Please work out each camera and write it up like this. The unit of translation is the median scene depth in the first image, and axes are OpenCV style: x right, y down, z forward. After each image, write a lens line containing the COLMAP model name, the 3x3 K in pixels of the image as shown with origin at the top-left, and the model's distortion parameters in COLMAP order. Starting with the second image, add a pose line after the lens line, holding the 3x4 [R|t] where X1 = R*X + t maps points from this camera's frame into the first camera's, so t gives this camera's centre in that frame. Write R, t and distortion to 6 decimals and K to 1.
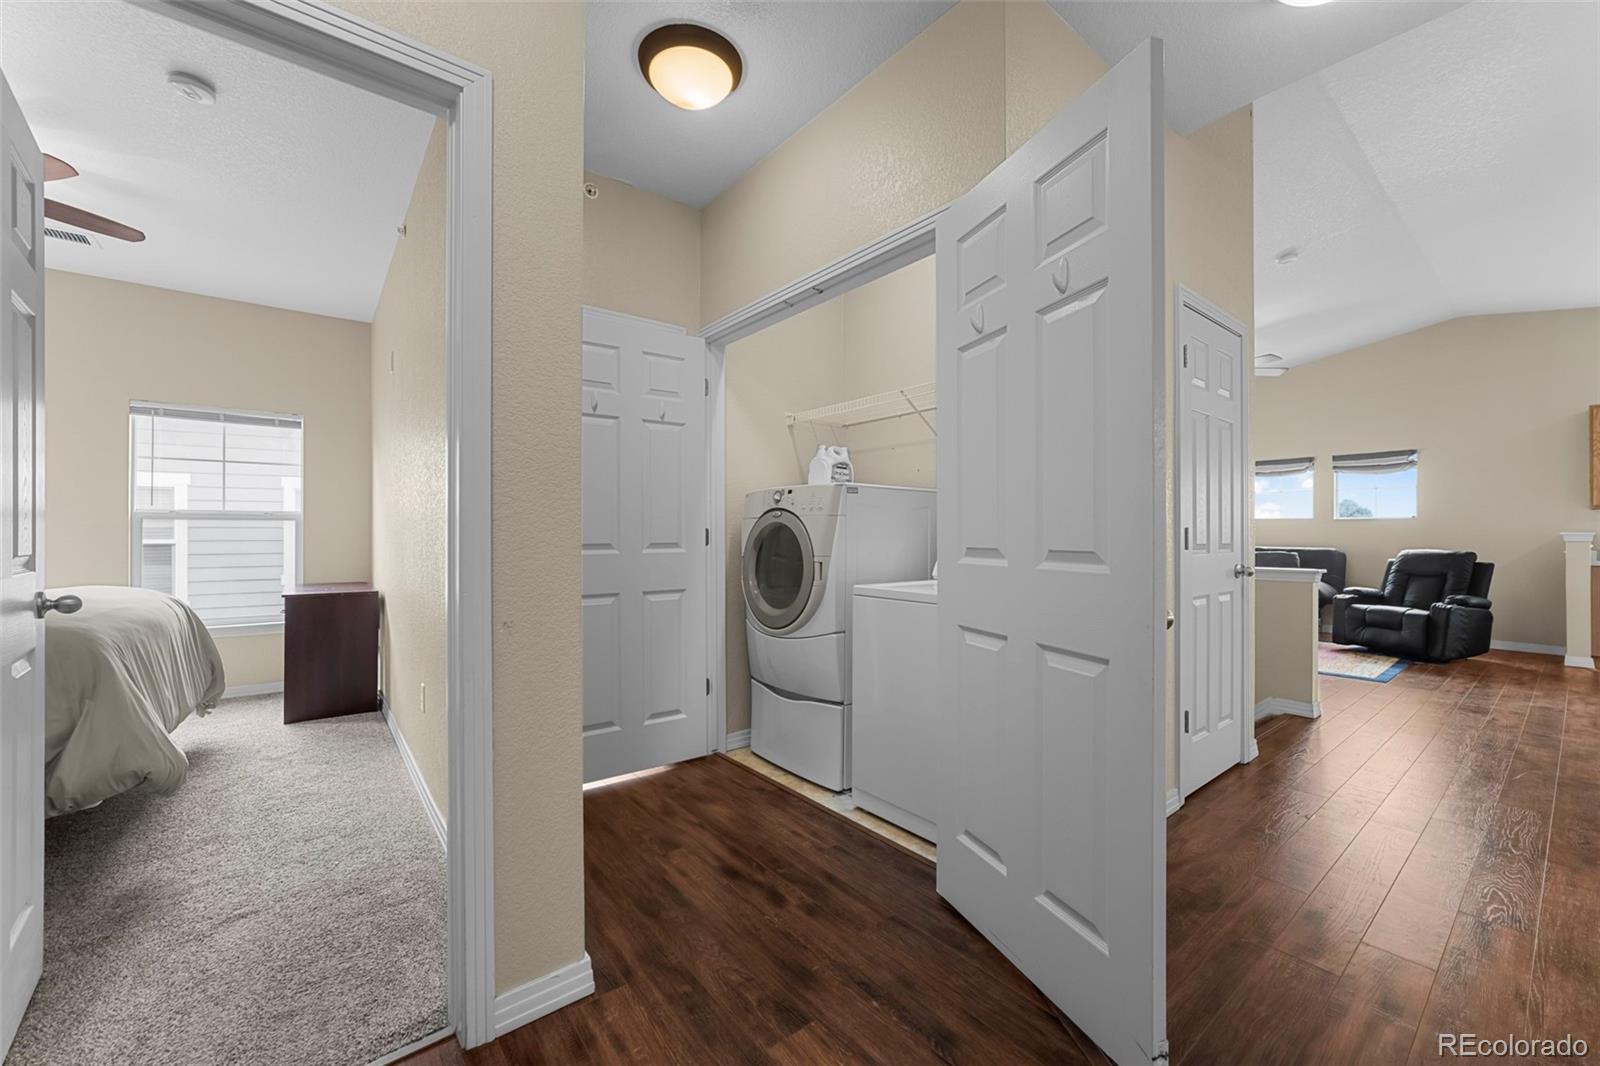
lens RADIAL K [[631.4, 0, 795.3], [0, 631.4, 530.2], [0, 0, 1]] dist [-0.011180, 0.004157]
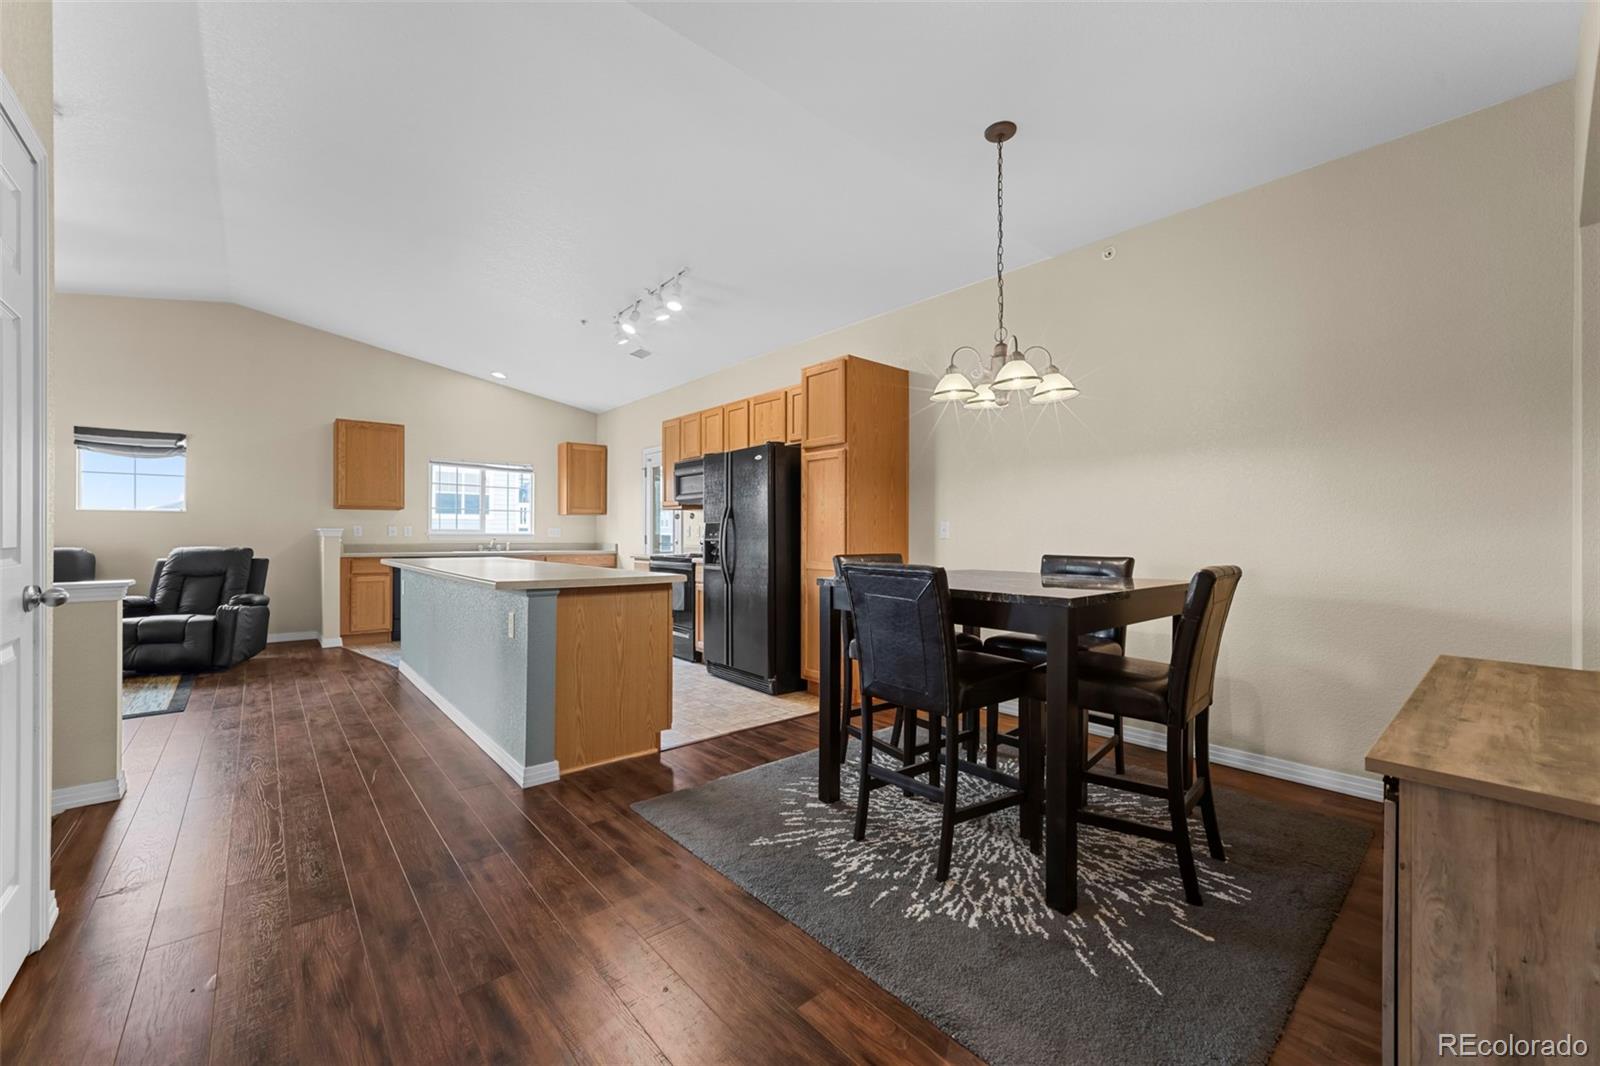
lens RADIAL K [[631.4, 0, 809.3], [0, 631.4, 534.7], [0, 0, 1]] dist [-0.011180, 0.004157]
pose [[-0.045754, -0.005192, 0.998939, 0.074491], [-0.010095, 0.999938, 0.004735, 0.000543], [-0.998902, -0.009868, -0.045804, 0.190753]]
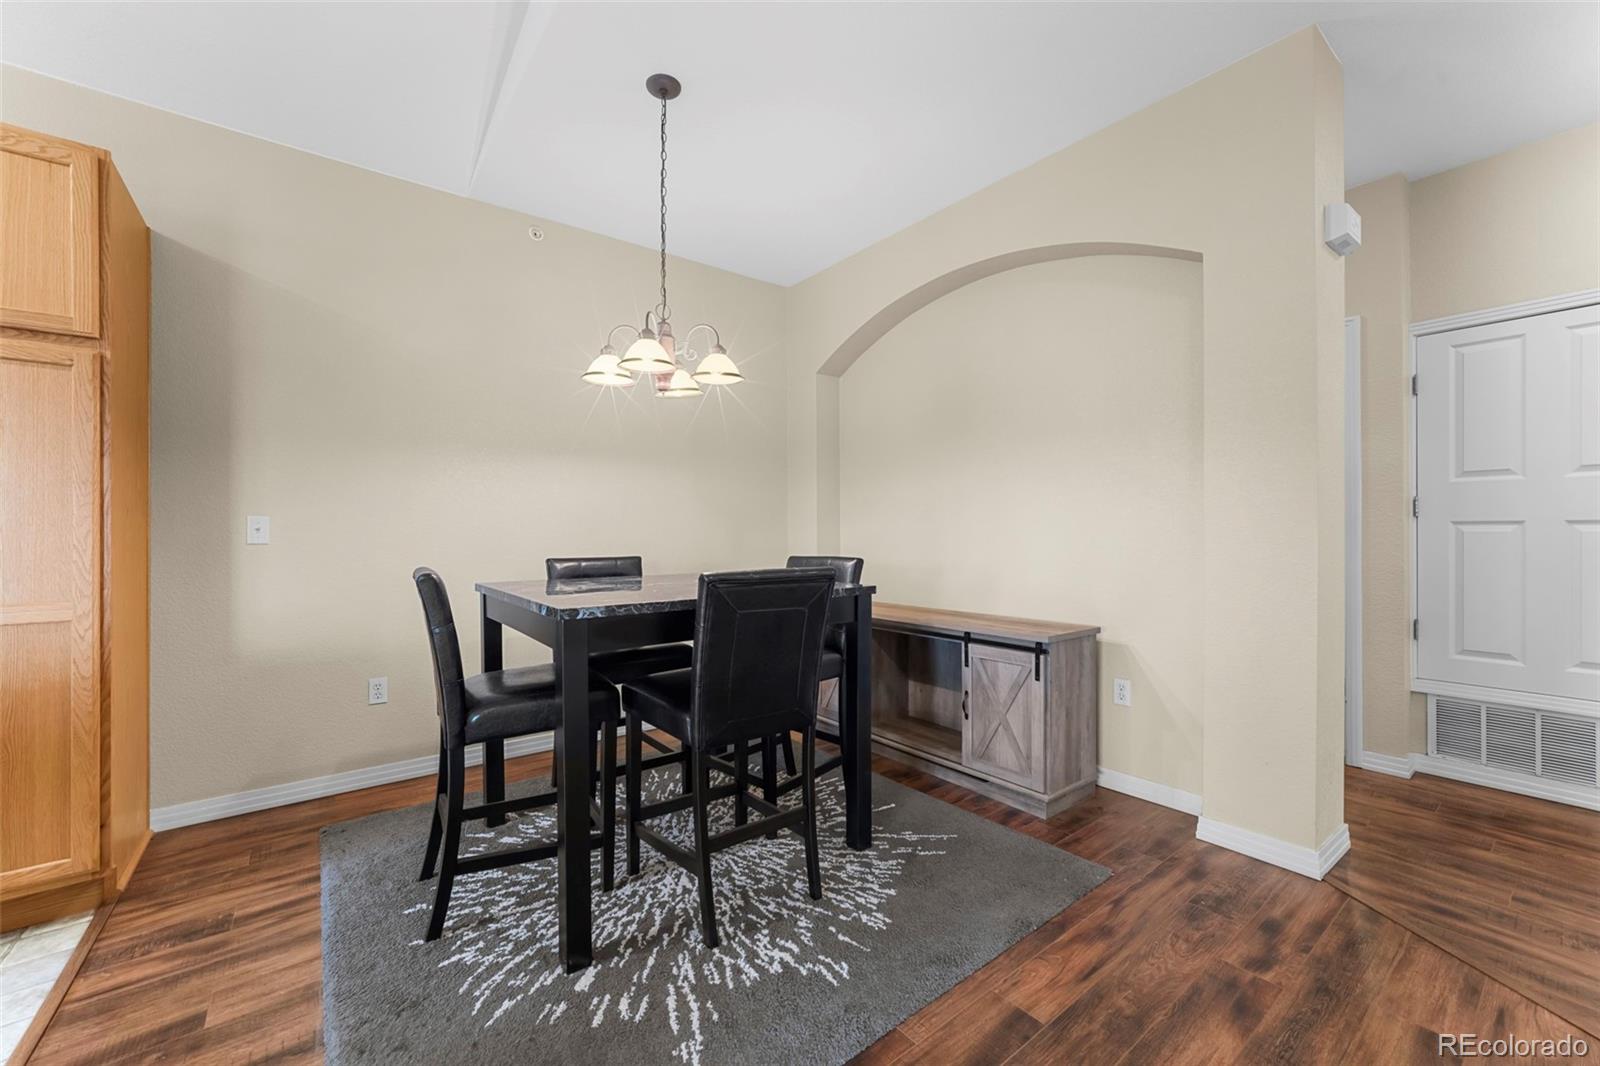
lens RADIAL K [[631.4, 0, 792.9], [0, 631.4, 537.9], [0, 0, 1]] dist [-0.011180, 0.004157]
pose [[-0.999738, 0.000578, 0.022870, 0.452544], [0.000456, 0.999986, -0.005311, 0.006347], [-0.022872, -0.005299, -0.999724, 0.452125]]
